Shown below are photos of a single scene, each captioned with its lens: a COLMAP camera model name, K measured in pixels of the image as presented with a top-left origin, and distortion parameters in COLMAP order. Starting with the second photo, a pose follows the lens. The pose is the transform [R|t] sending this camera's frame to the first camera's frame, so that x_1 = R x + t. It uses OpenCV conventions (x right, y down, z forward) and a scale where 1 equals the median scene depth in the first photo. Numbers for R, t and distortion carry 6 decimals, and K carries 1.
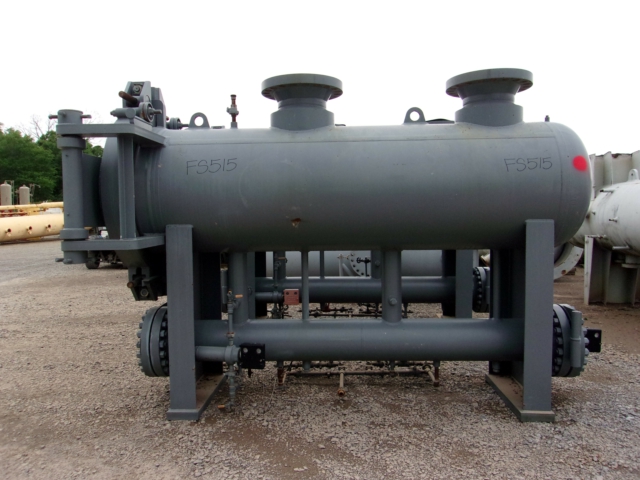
lens RADIAL K [[502.3, 0, 320.0], [0, 502.3, 240.0], [0, 0, 1]] dist [0.010244, 0.009907]
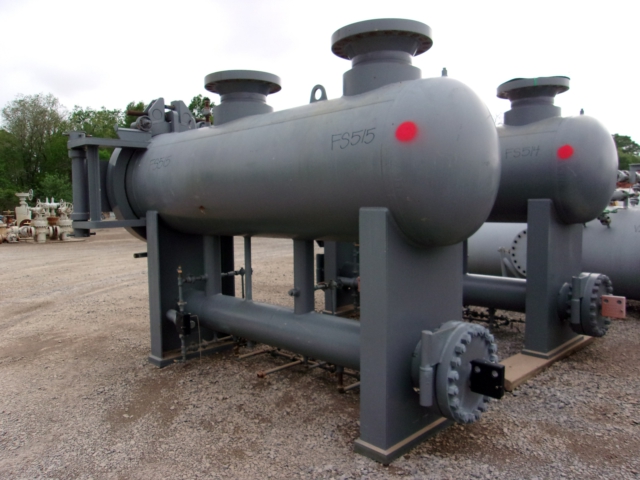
lens RADIAL K [[502.3, 0, 320.0], [0, 502.3, 240.0], [0, 0, 1]] dist [0.010244, 0.009907]
pose [[0.738052, 0.045542, -0.673205, 0.888836], [-0.027743, 0.998924, 0.037161, -0.016210], [0.674173, -0.008750, 0.738521, 0.349660]]
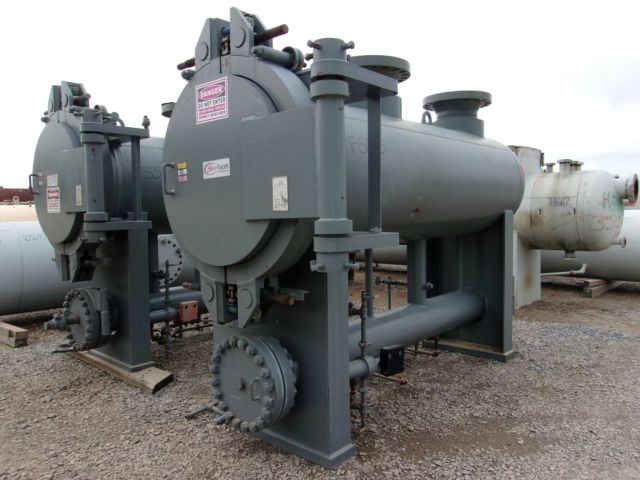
lens RADIAL K [[502.3, 0, 320.0], [0, 502.3, 240.0], [0, 0, 1]] dist [0.010244, 0.009907]
pose [[0.630258, -0.044838, 0.775090, -0.910195], [0.051336, 0.998553, 0.016022, -0.006401], [-0.774687, 0.029692, 0.631648, 0.526021]]
